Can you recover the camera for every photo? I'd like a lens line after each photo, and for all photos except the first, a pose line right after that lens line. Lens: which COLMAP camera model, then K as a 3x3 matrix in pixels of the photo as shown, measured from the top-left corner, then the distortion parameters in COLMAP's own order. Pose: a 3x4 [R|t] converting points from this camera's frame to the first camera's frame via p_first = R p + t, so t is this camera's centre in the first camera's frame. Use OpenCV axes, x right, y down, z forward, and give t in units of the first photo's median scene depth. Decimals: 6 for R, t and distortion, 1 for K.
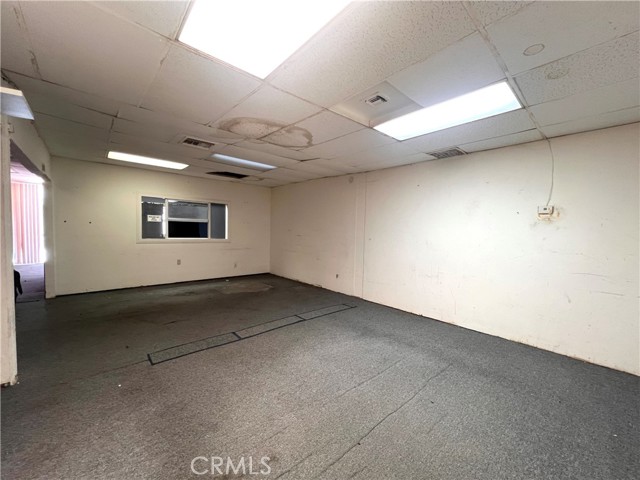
lens RADIAL K [[255.8, 0, 321.2], [0, 255.8, 243.7], [0, 0, 1]] dist [-0.000827, -0.000386]
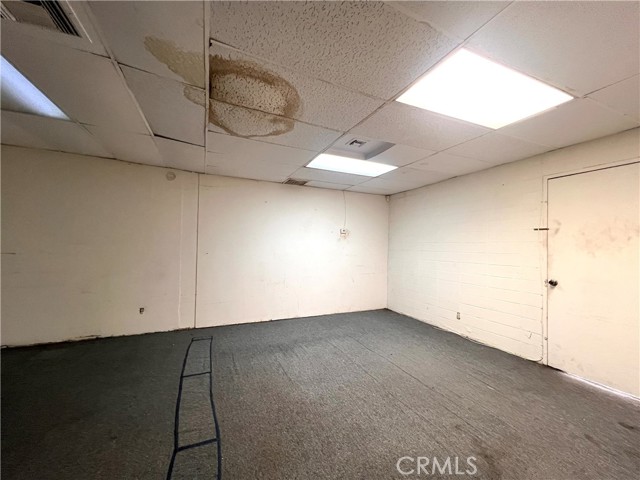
lens RADIAL K [[255.8, 0, 321.4], [0, 255.8, 242.1], [0, 0, 1]] dist [-0.000827, -0.000386]
pose [[0.307163, -0.003021, 0.951652, -0.763784], [0.044466, 0.998948, -0.011181, -0.043522], [-0.950617, 0.045751, 0.306974, 0.580050]]
